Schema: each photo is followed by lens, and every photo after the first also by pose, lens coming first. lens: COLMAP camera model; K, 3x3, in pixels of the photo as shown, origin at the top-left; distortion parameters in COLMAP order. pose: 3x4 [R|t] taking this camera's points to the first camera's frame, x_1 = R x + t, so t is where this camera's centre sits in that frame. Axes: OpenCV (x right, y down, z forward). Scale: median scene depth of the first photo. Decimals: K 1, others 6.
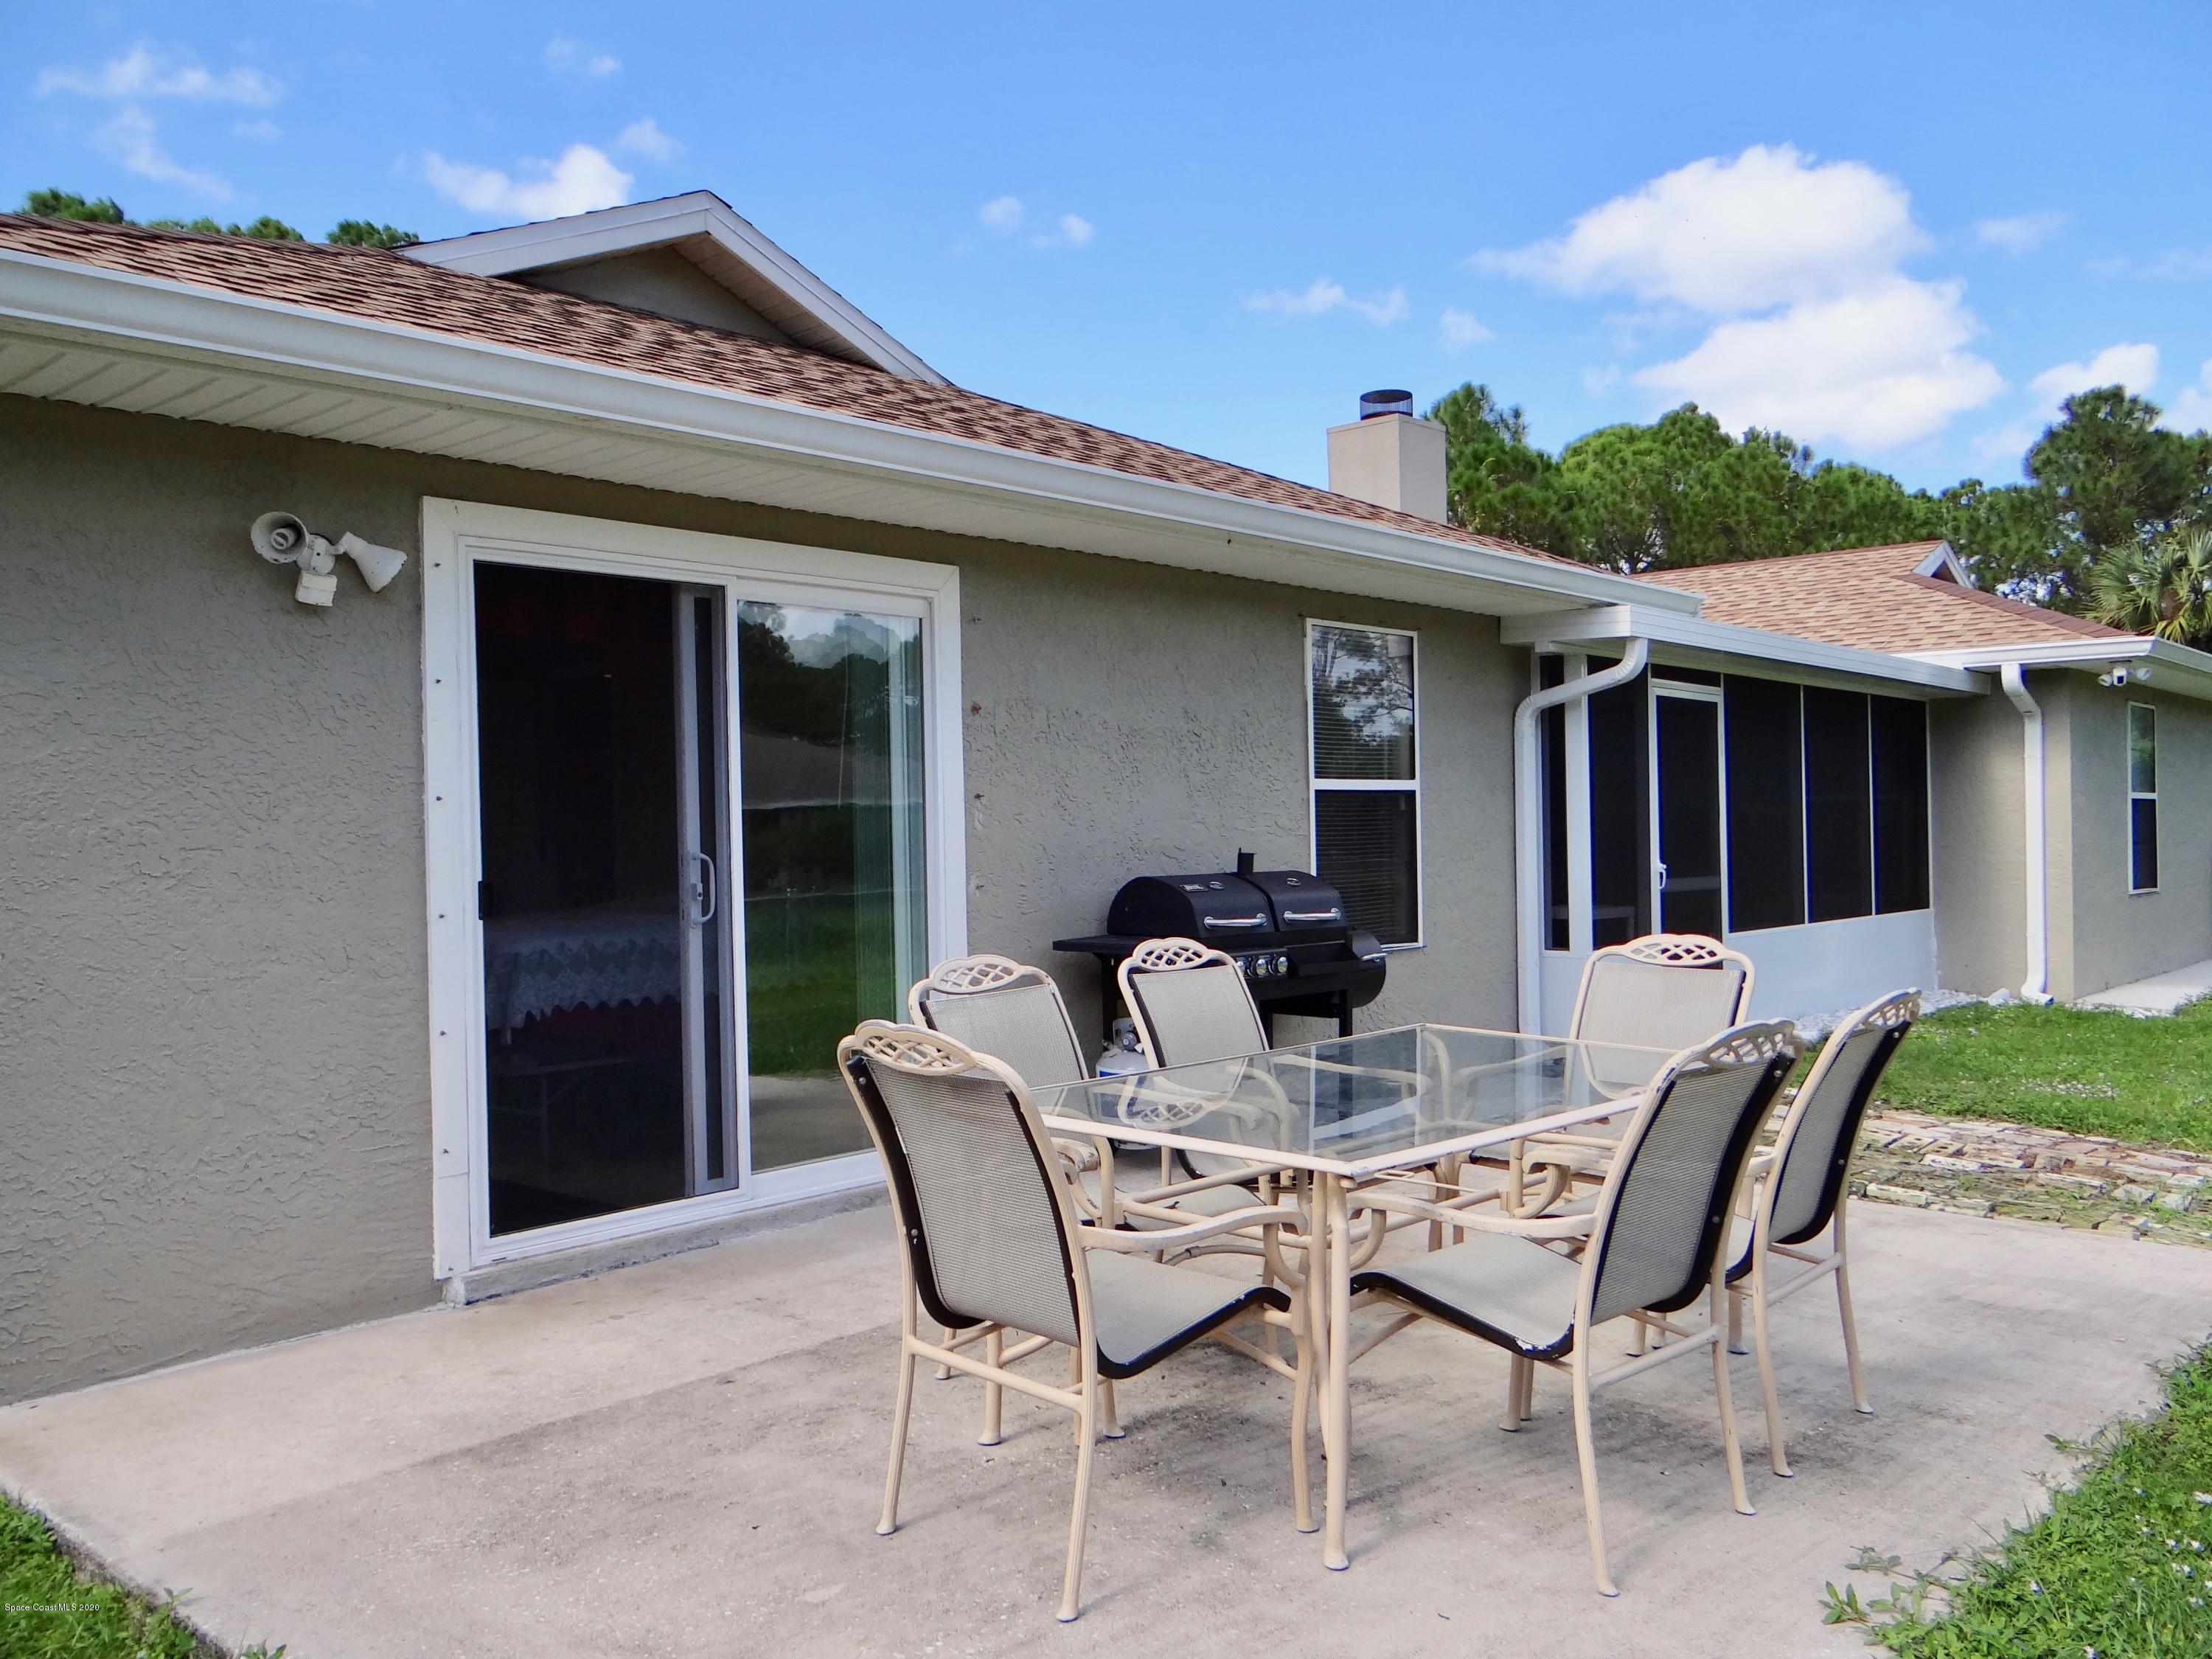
lens RADIAL K [[1765.7, 0, 1115.1], [0, 1765.7, 833.1], [0, 0, 1]] dist [0.009203, -0.004587]
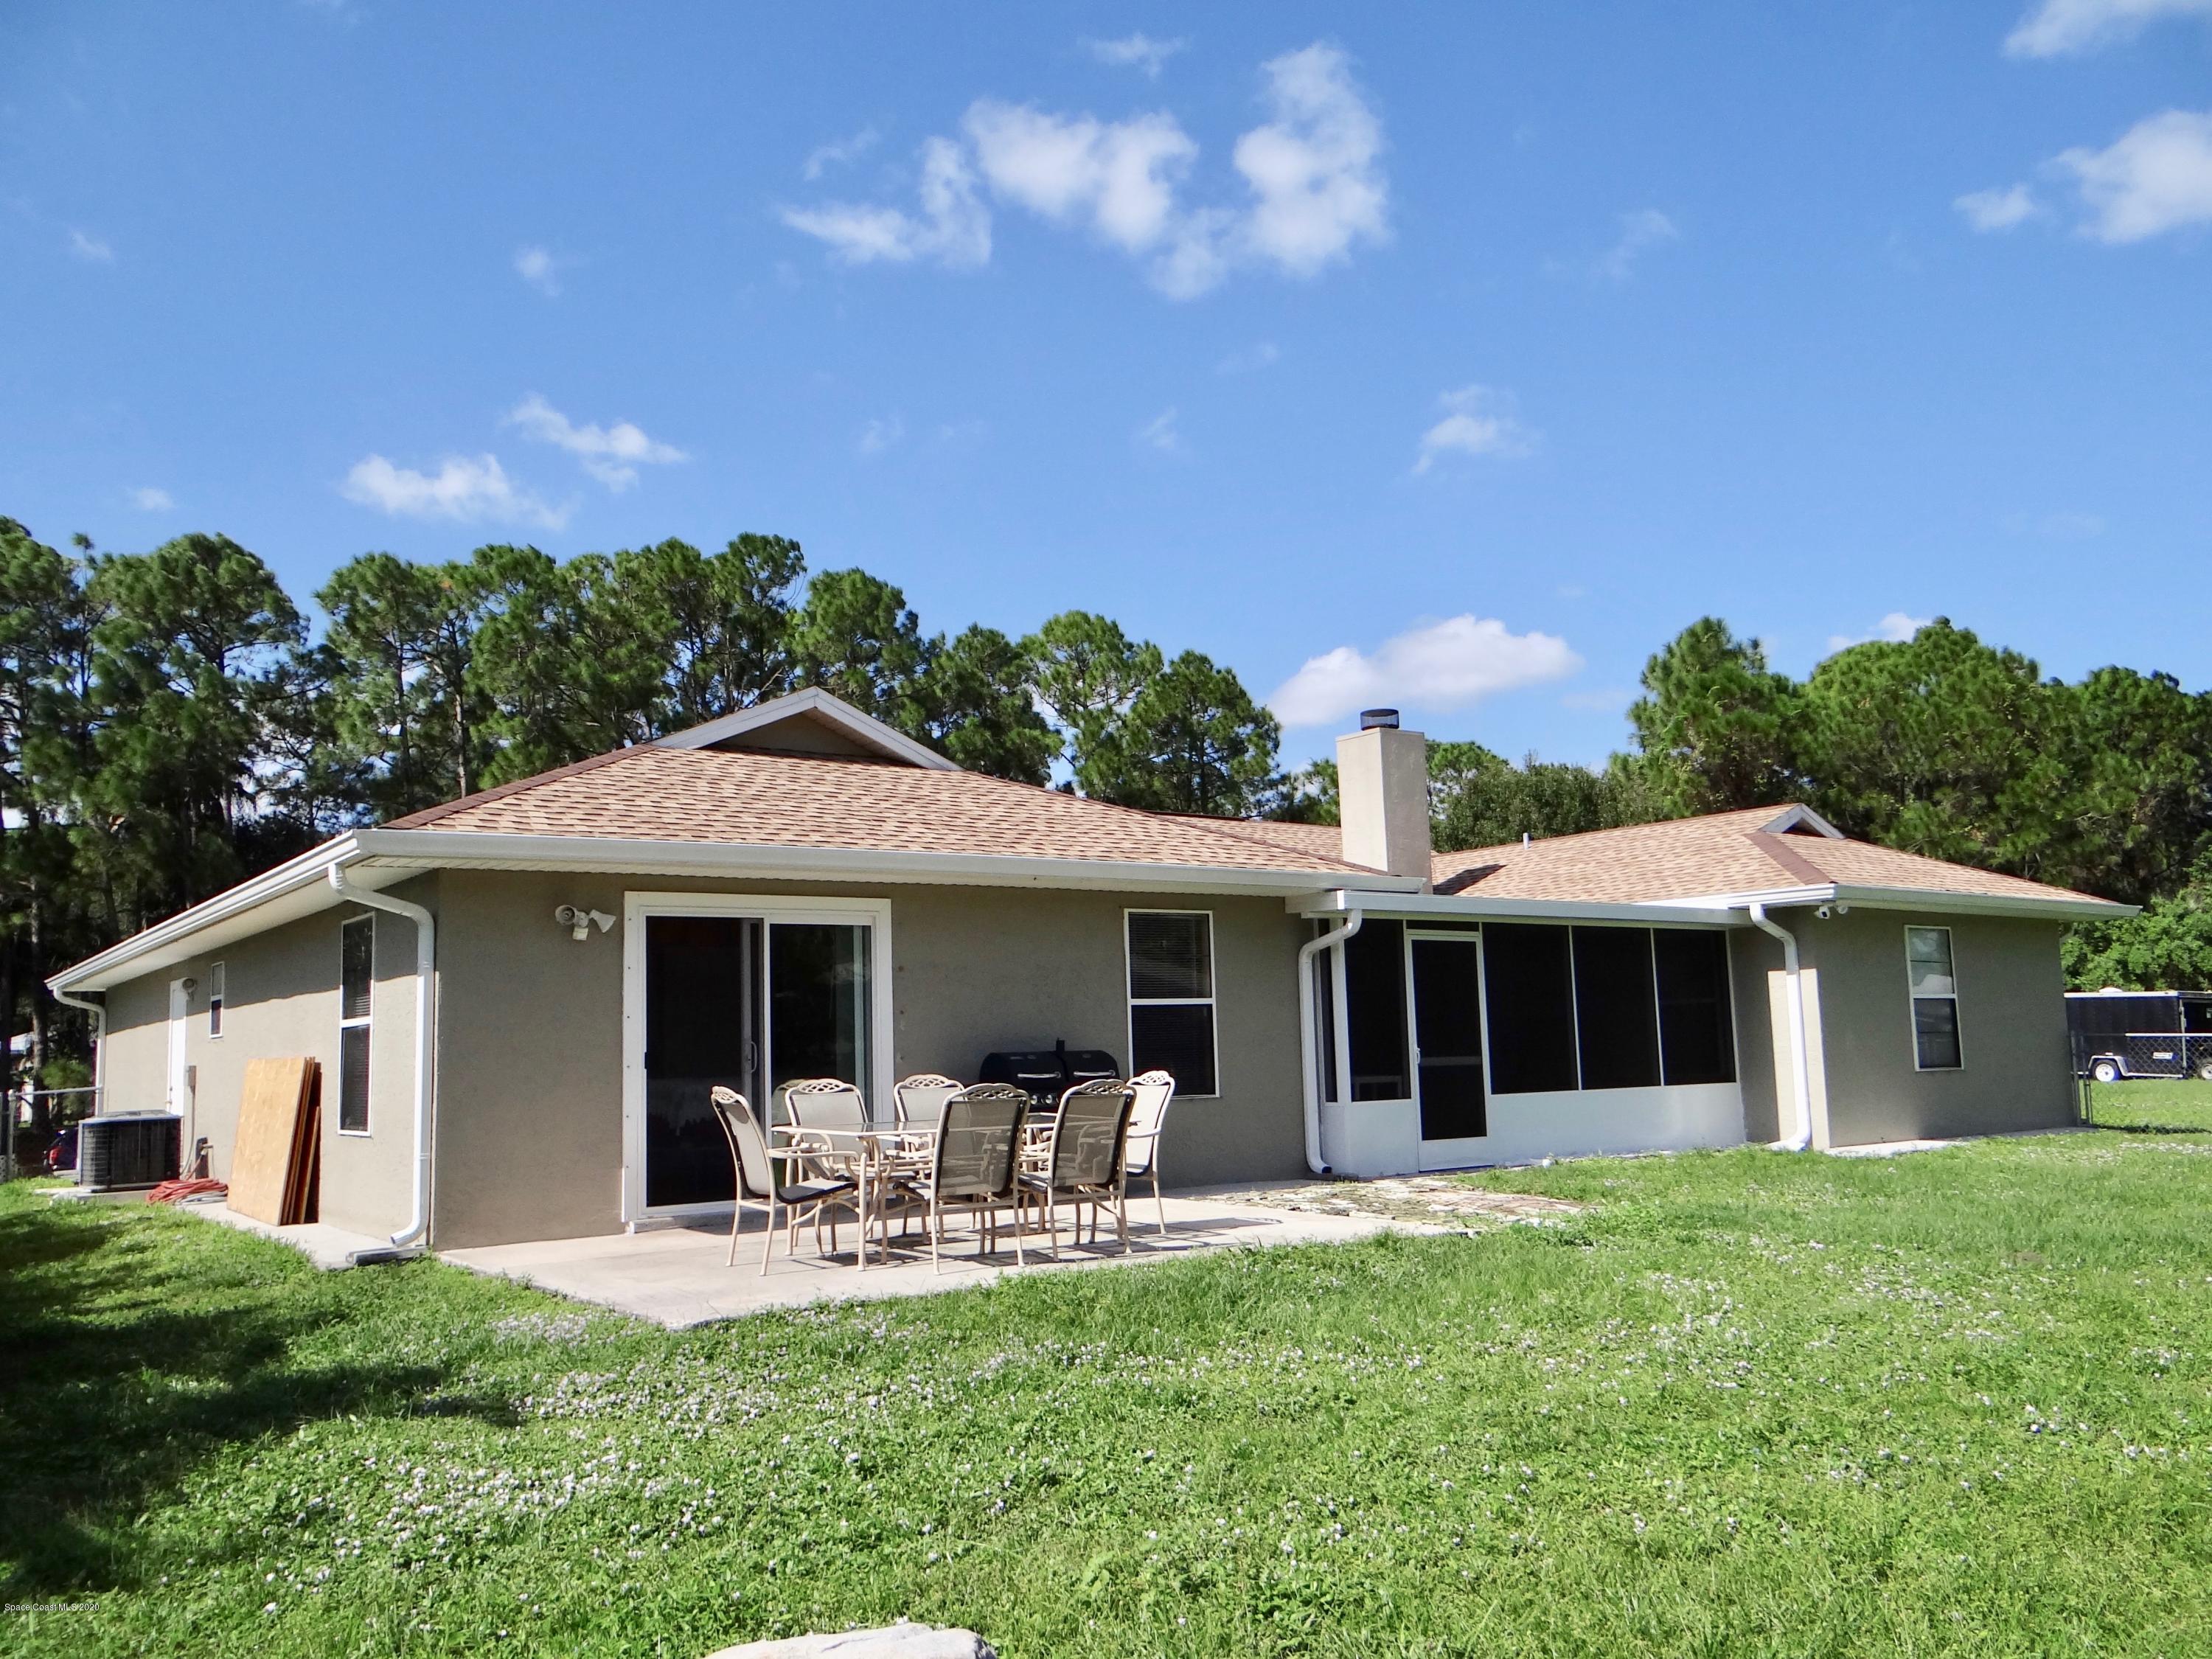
lens RADIAL K [[1765.7, 0, 1099.6], [0, 1765.7, 818.4], [0, 0, 1]] dist [0.009203, -0.004587]
pose [[0.975493, -0.040167, -0.216334, 0.401041], [0.012011, 0.991451, -0.129924, 0.016765], [0.219703, 0.124141, 0.967636, -0.630245]]
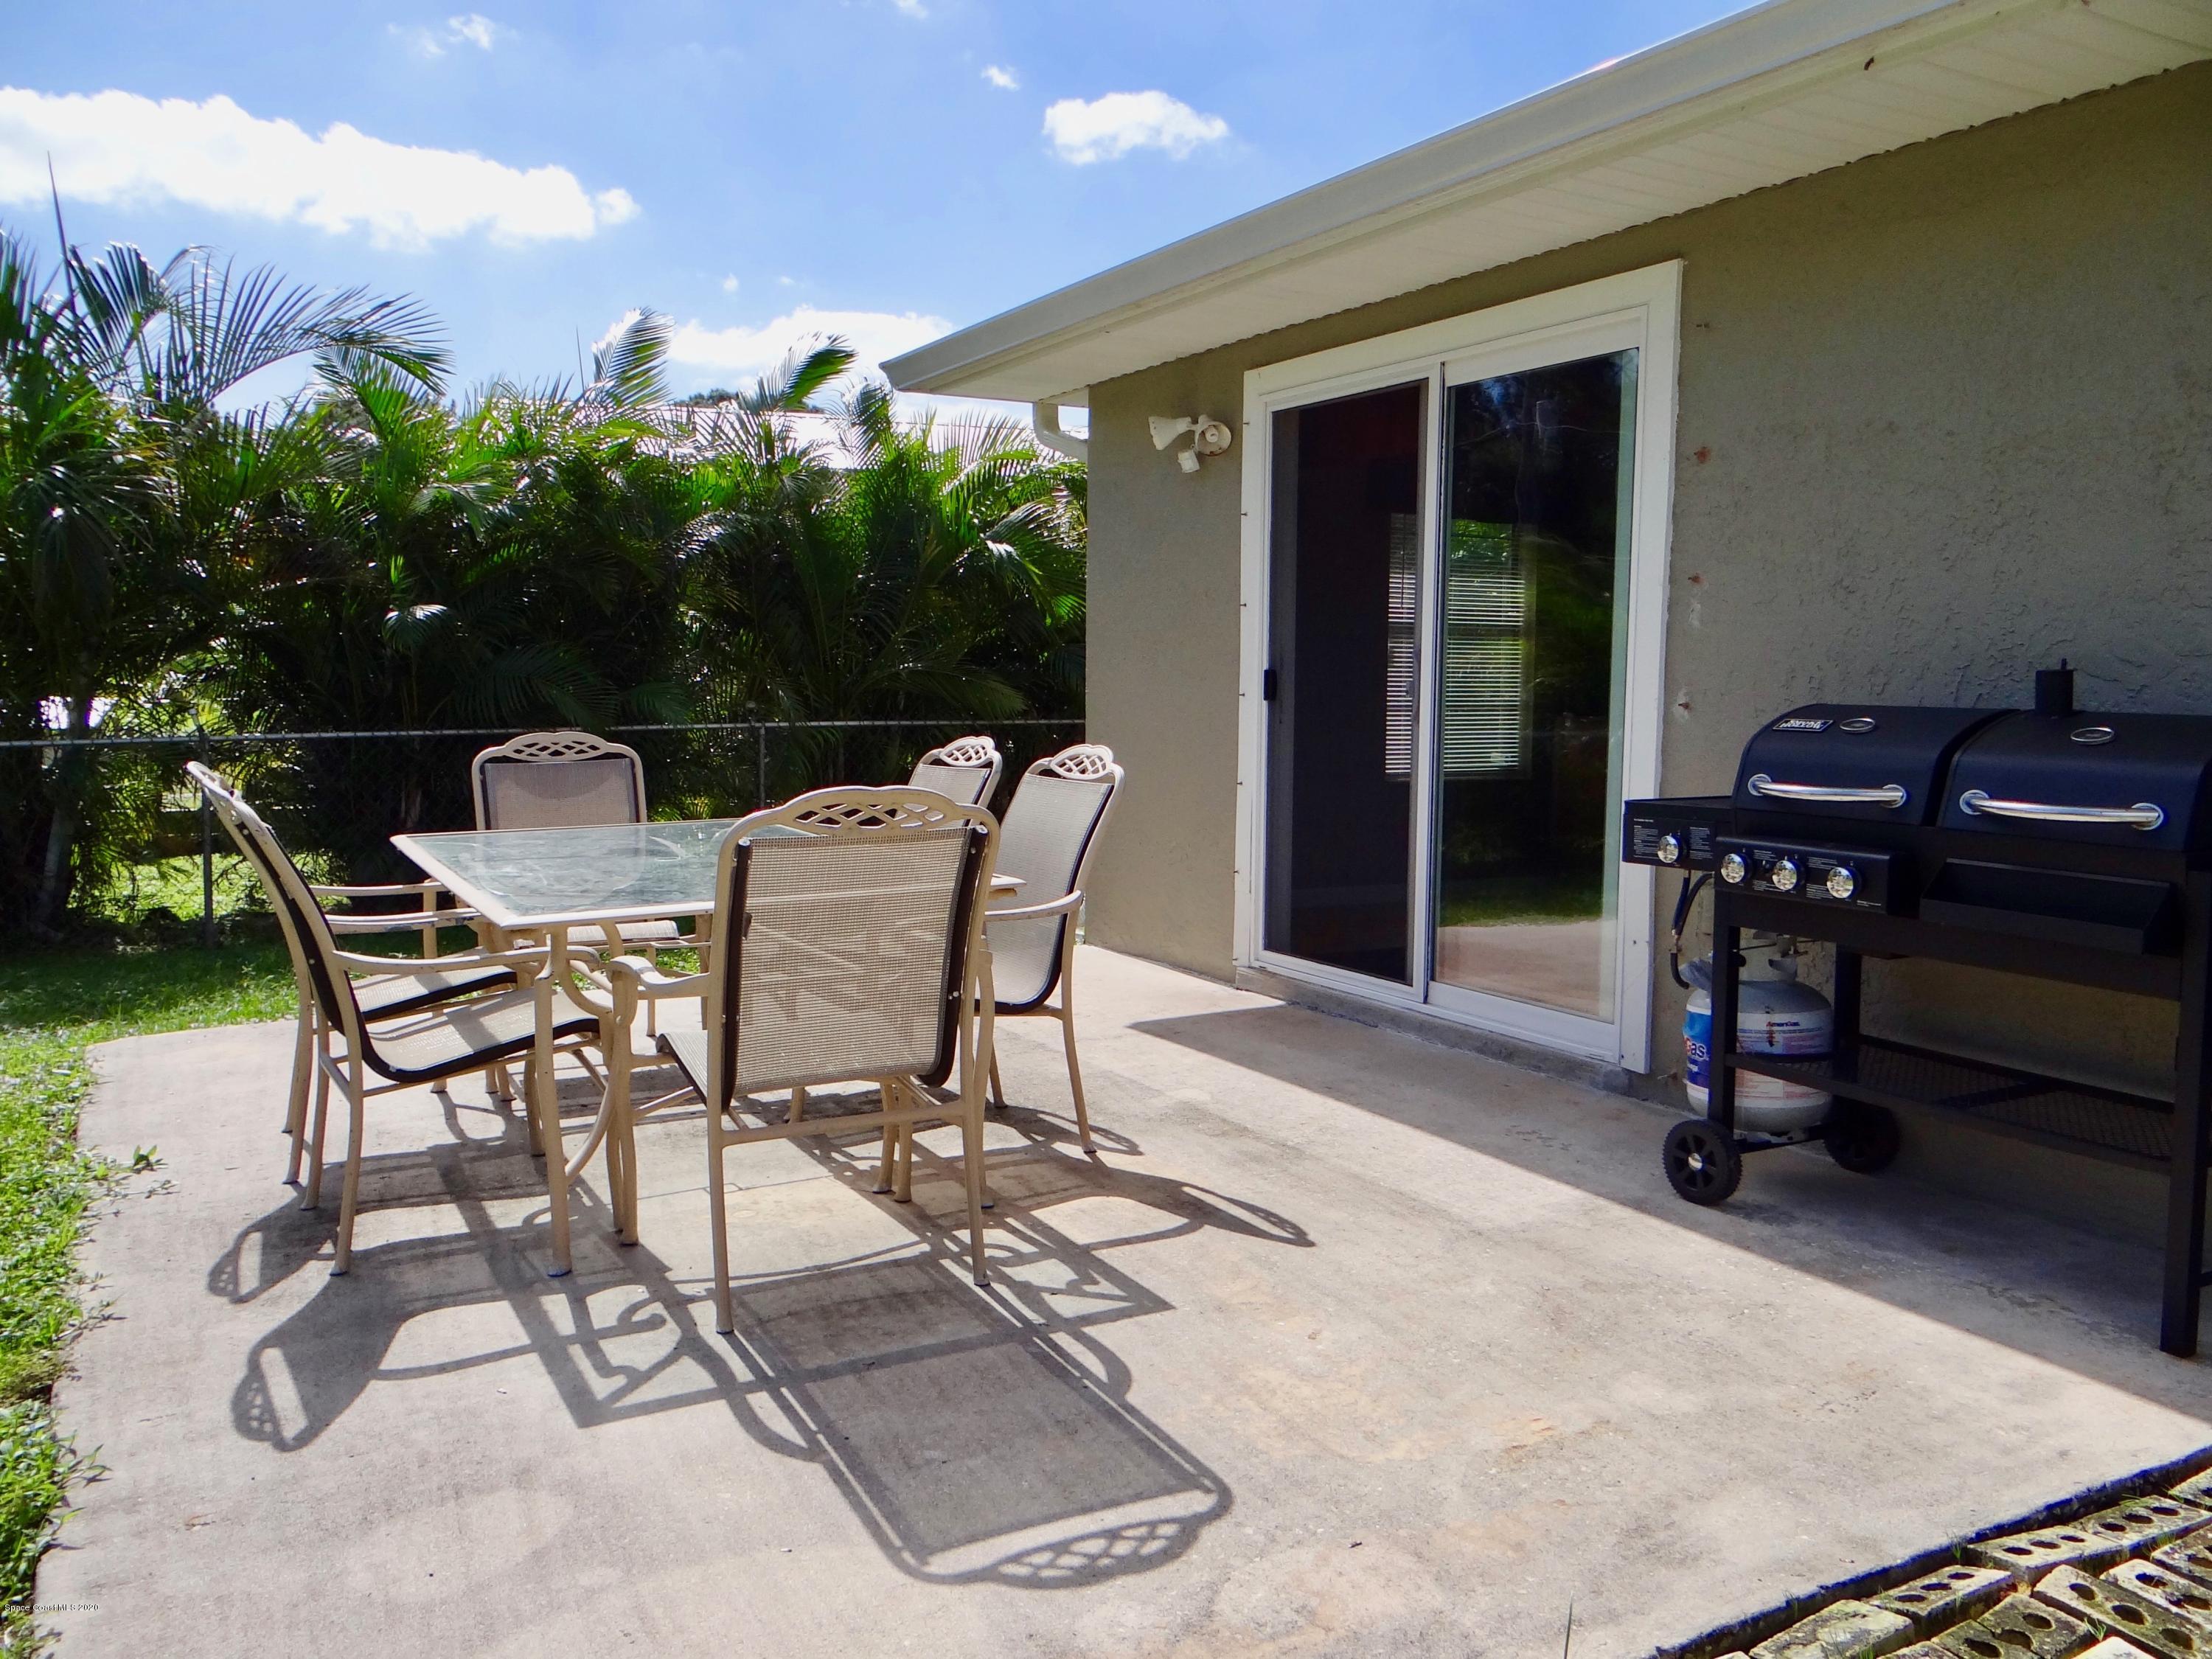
lens RADIAL K [[1765.7, 0, 1093.1], [0, 1765.7, 826.7], [0, 0, 1]] dist [0.009203, -0.004587]
pose [[-0.326809, 0.097788, -0.940018, 0.469664], [-0.004134, 0.994475, 0.104890, 0.003349], [0.945081, 0.038165, -0.324599, 0.690842]]
